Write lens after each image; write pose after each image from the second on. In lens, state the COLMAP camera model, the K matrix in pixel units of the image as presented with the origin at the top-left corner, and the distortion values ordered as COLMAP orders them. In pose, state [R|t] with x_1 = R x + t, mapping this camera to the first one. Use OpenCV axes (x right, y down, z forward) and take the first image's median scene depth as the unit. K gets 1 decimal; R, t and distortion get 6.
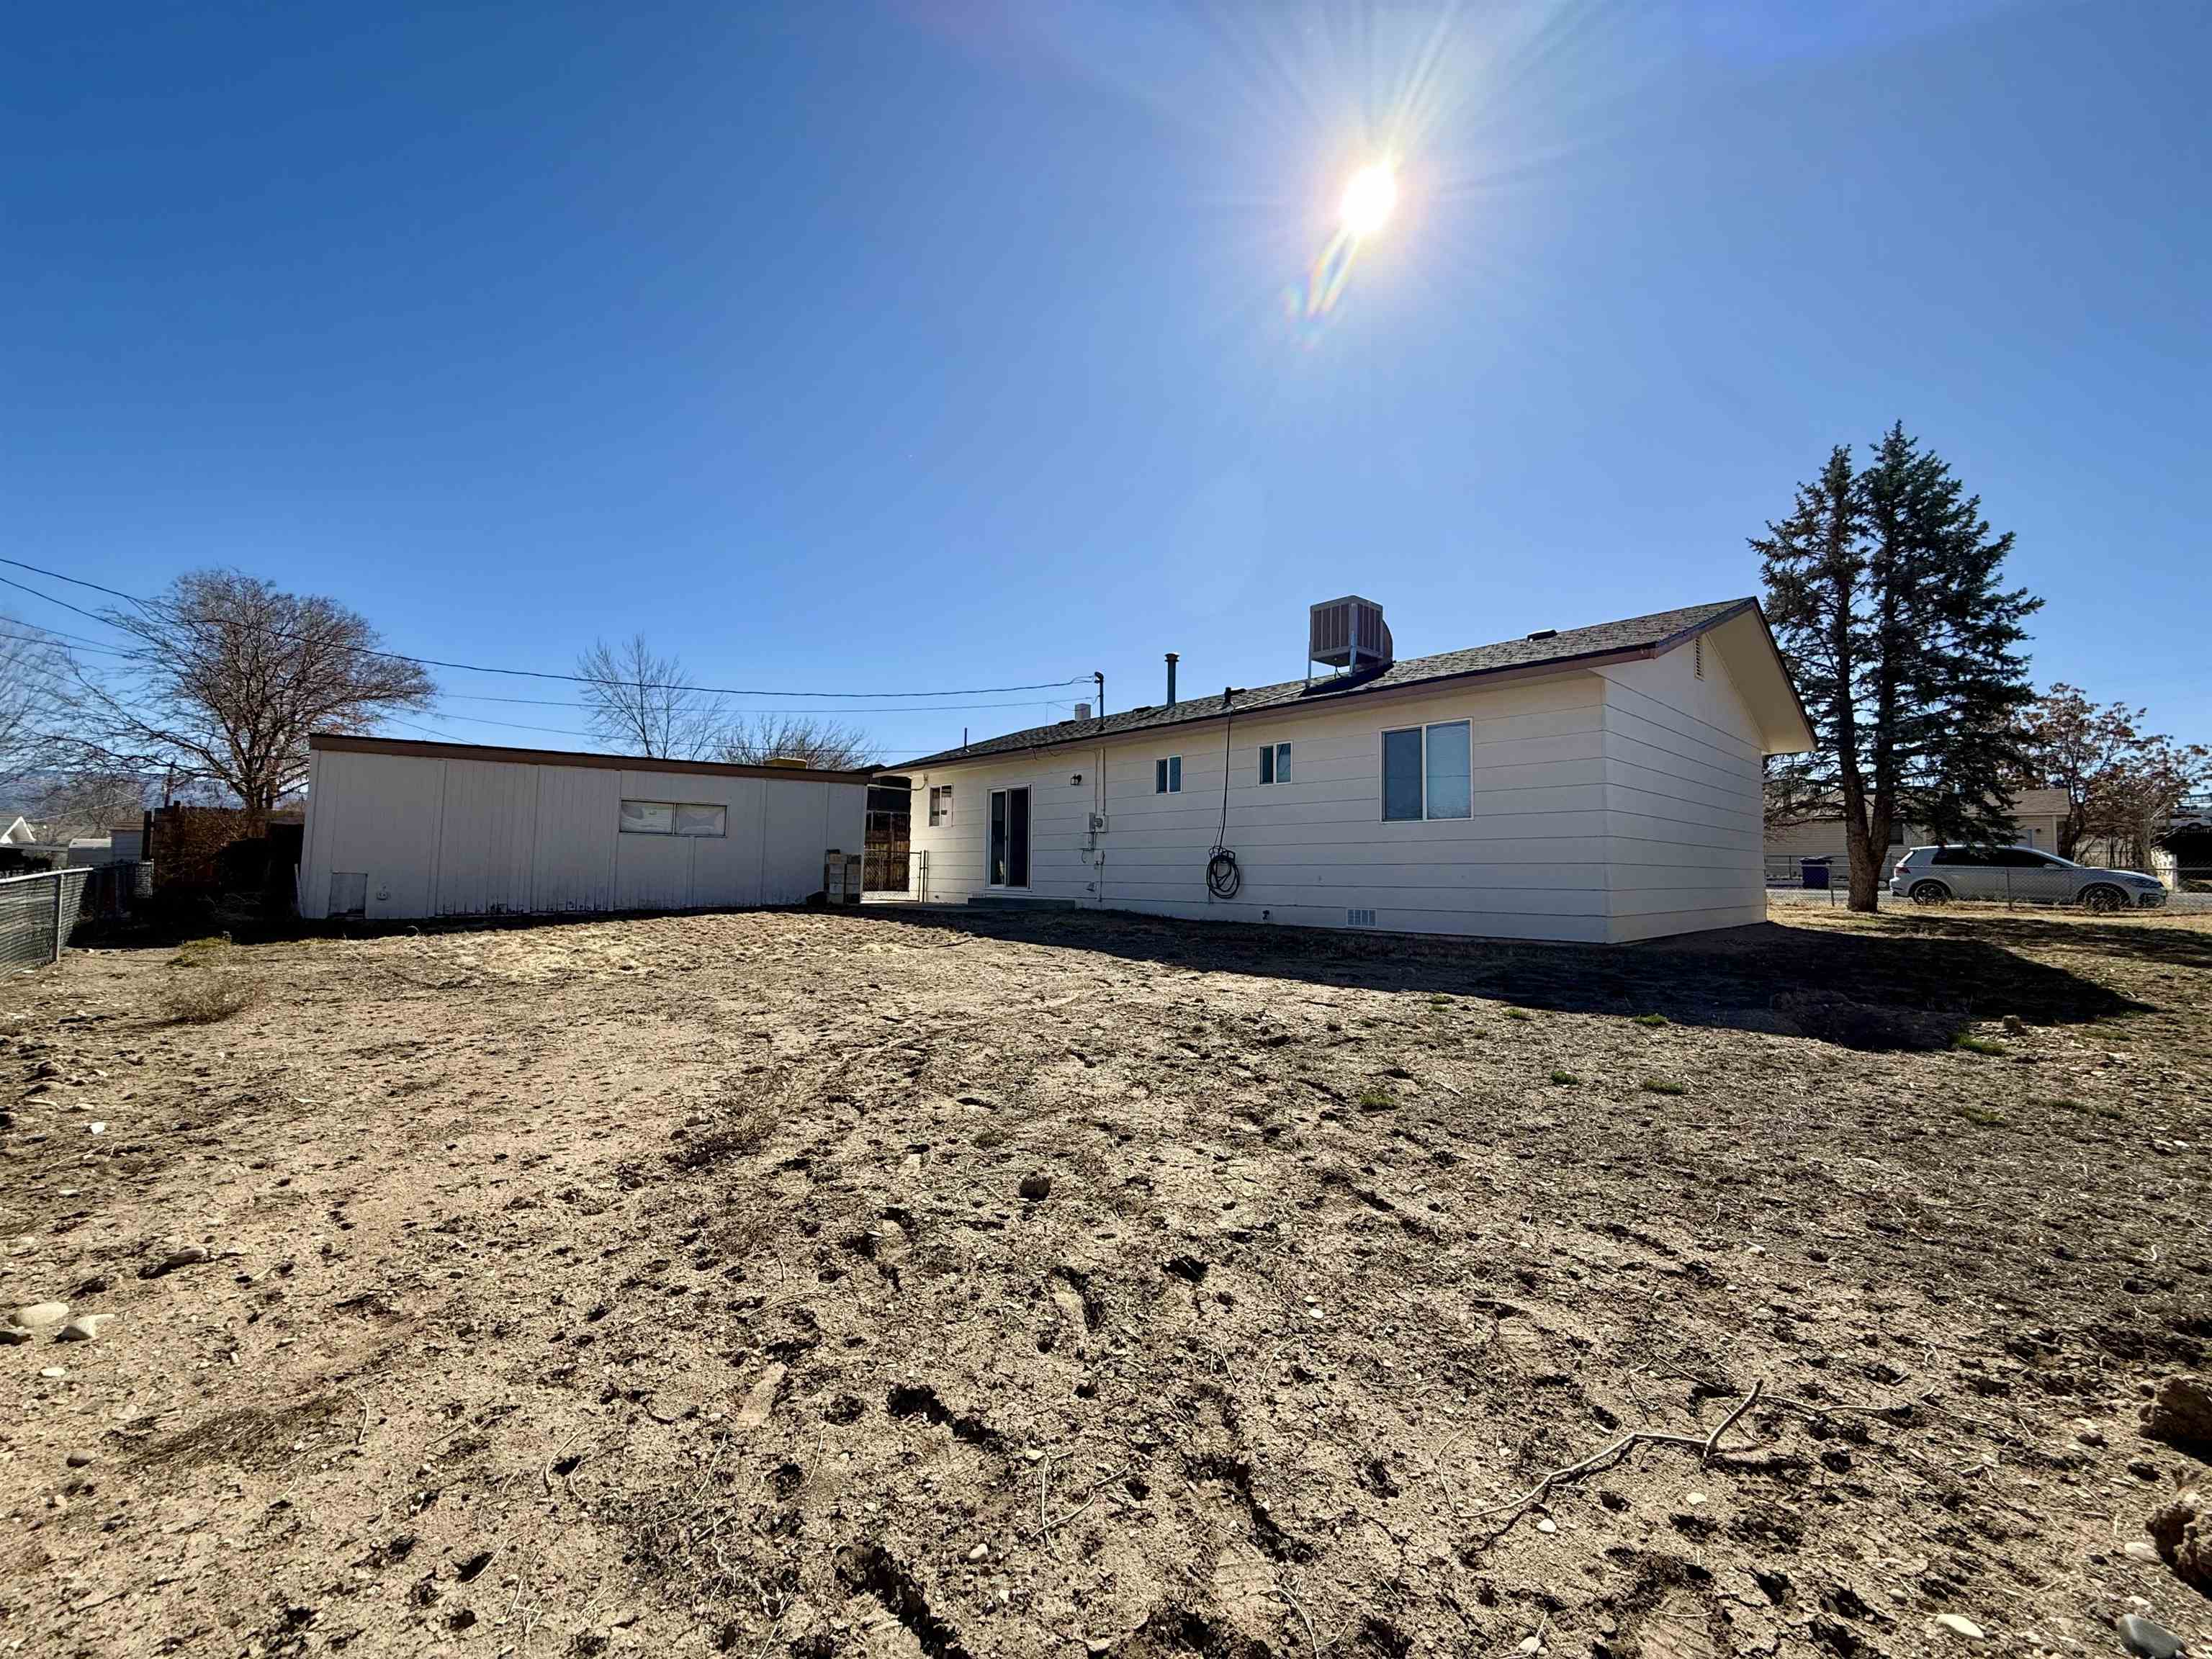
lens RADIAL K [[895.8, 0, 1114.0], [0, 895.8, 826.4], [0, 0, 1]] dist [-0.000030, 0.000031]
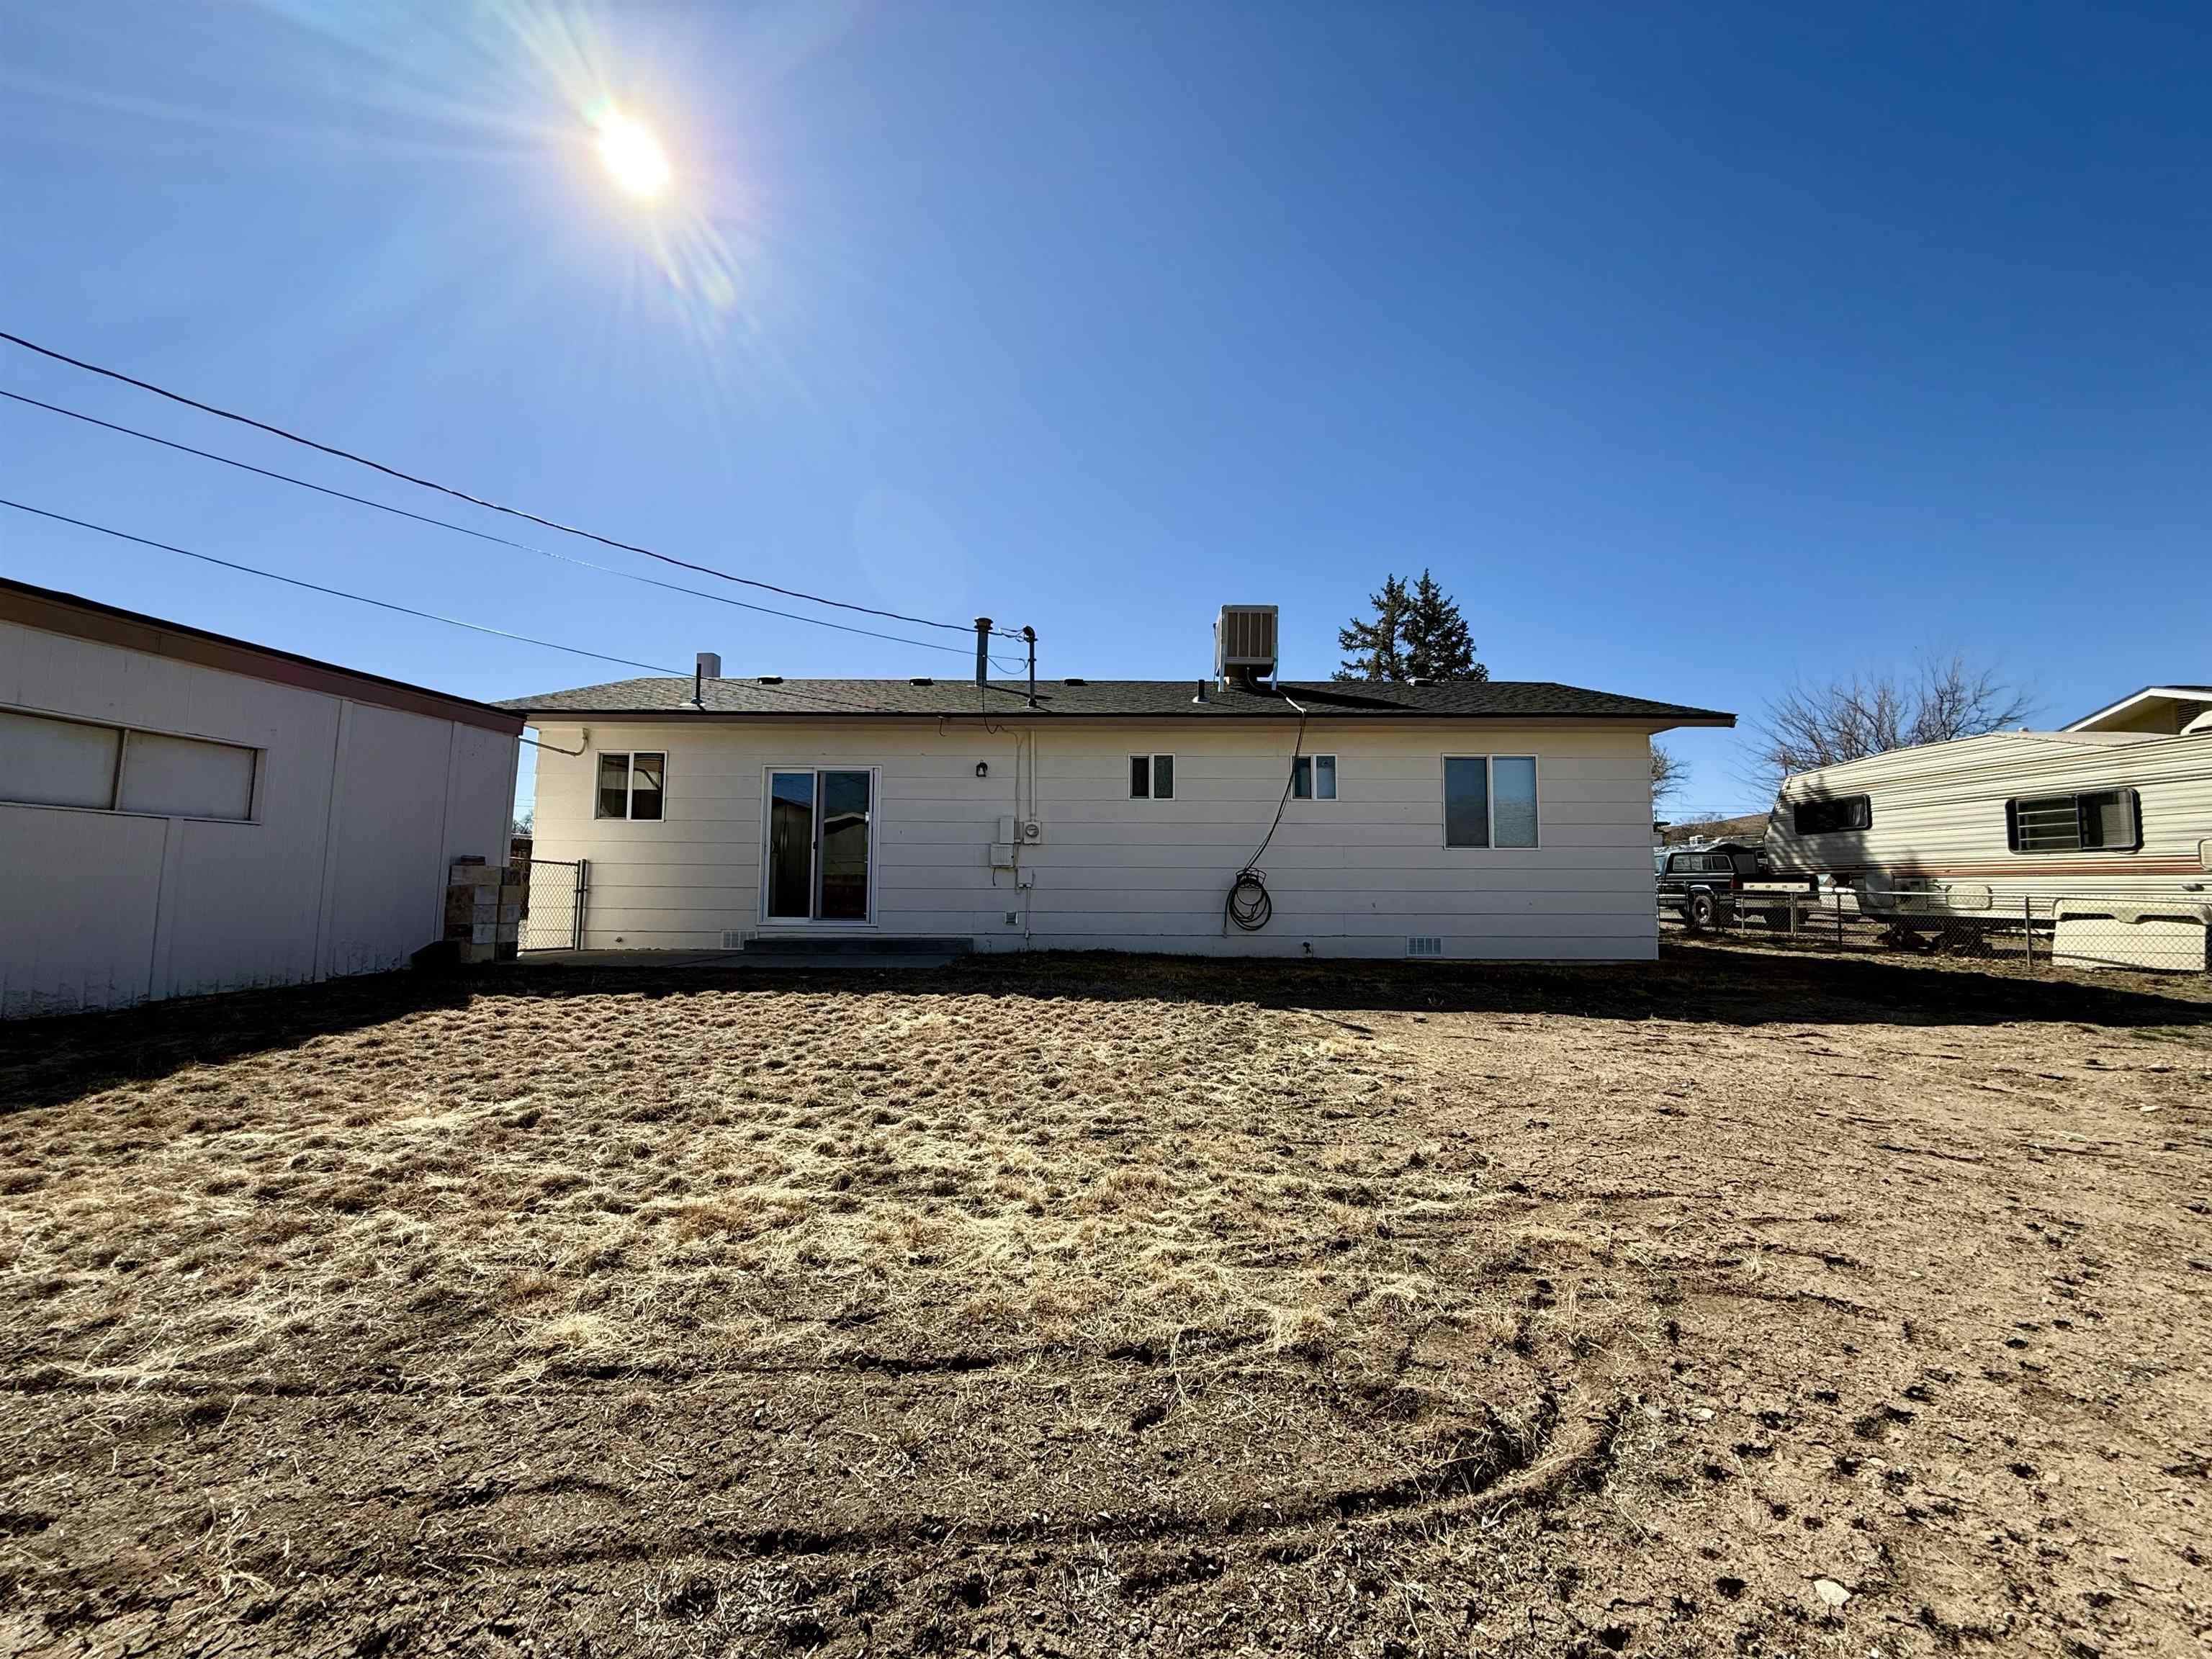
lens RADIAL K [[893.0, 0, 1106.0], [0, 893.0, 829.5], [0, 0, 1]] dist [0.000263, -0.000033]
pose [[0.681534, 0.045238, 0.730387, -0.550374], [-0.039426, 0.998908, -0.025080, 0.011204], [-0.730724, -0.011703, 0.682573, 0.489572]]
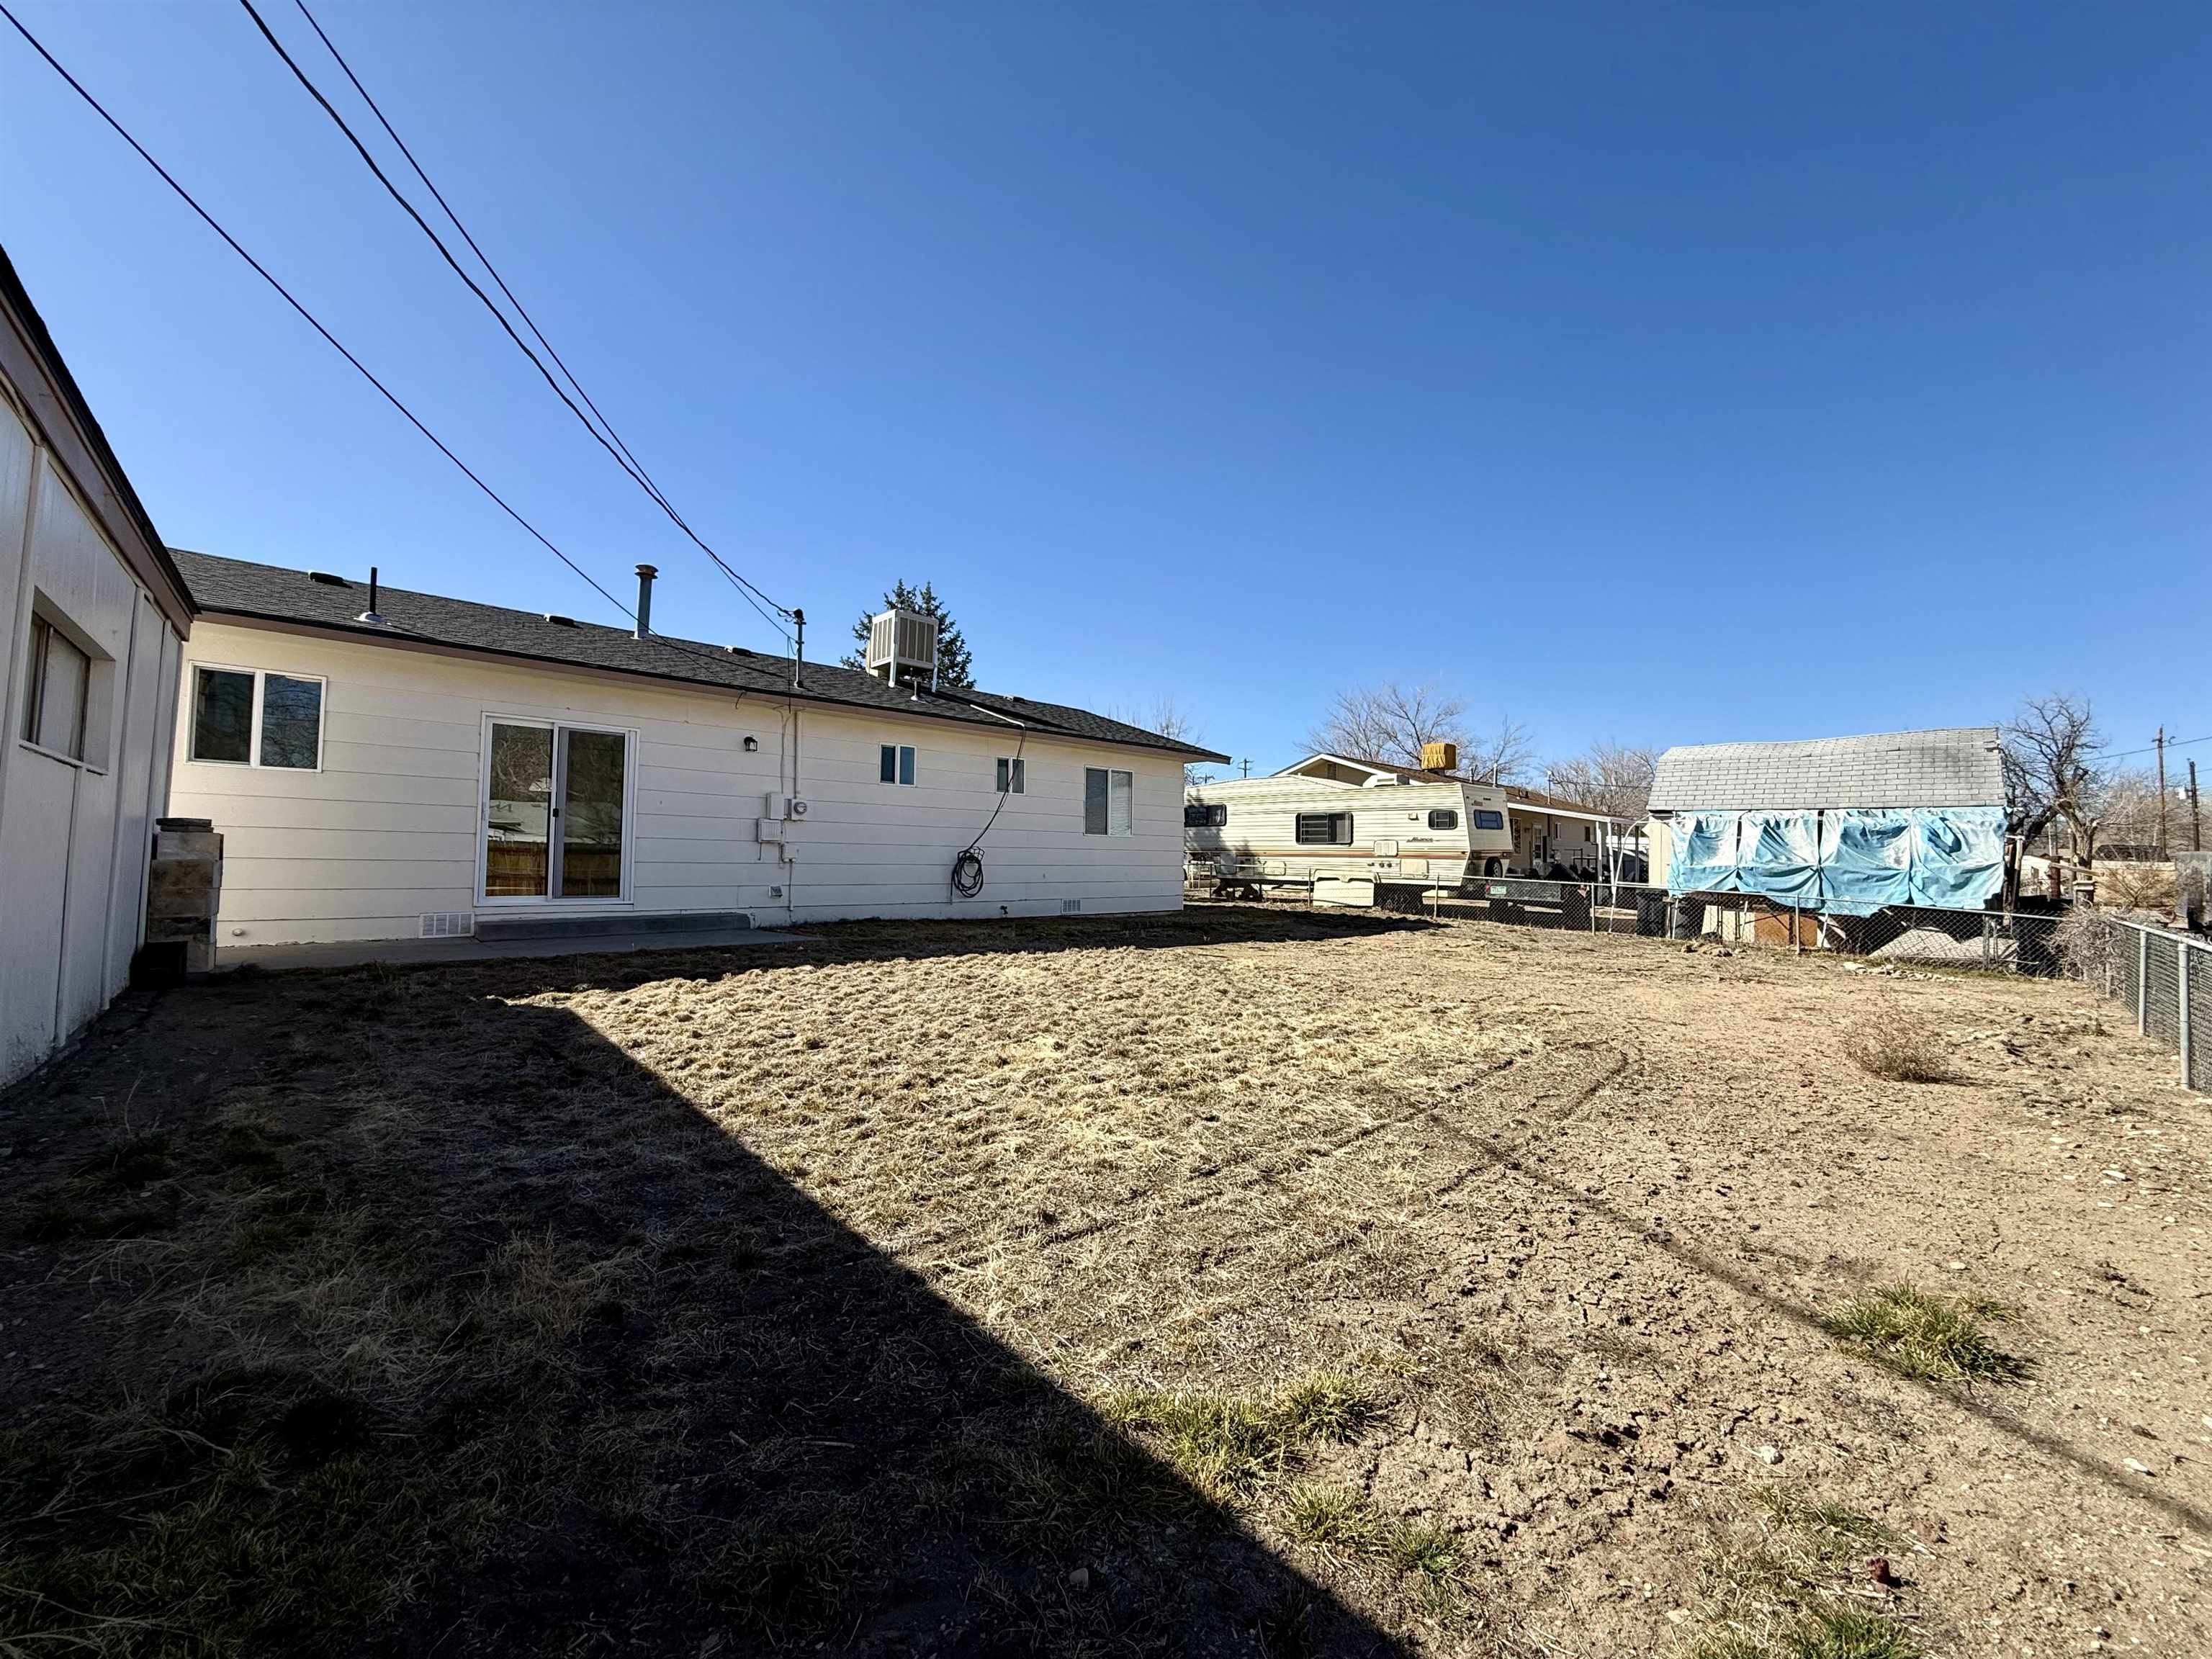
lens RADIAL K [[883.1, 0, 1116.4], [0, 883.1, 827.5], [0, 0, 1]] dist [-0.000256, -0.000115]
pose [[-0.035108, 0.027901, 0.998994, -0.842194], [-0.069366, 0.997131, -0.030287, 0.017663], [-0.996973, -0.070359, -0.033072, 0.810734]]
